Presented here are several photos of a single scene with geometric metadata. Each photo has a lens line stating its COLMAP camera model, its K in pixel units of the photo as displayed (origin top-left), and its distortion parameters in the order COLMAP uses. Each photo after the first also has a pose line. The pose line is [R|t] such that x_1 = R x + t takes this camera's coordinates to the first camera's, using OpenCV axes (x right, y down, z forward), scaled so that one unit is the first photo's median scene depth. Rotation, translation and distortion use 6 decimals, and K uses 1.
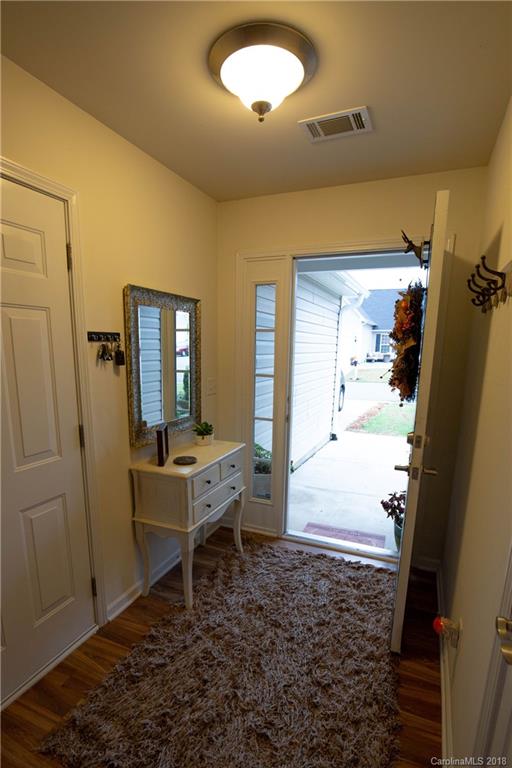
lens RADIAL K [[389.2, 0, 249.9], [0, 389.2, 426.8], [0, 0, 1]] dist [-0.034875, 0.000218]
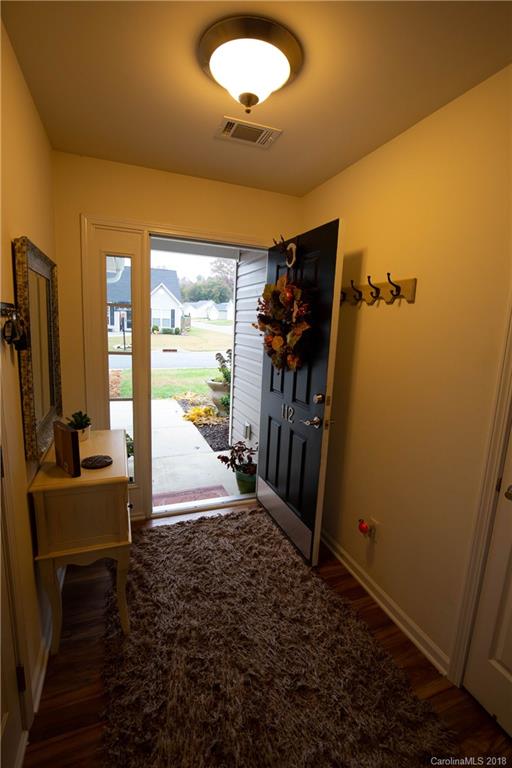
lens RADIAL K [[353.1, 0, 257.4], [0, 353.1, 384.4], [0, 0, 1]] dist [-0.037379, 0.007602]
pose [[0.698652, -0.100563, 0.708359, -0.472586], [0.110489, 0.993361, 0.032048, -0.067913], [-0.706878, 0.055875, 0.705125, 0.248392]]
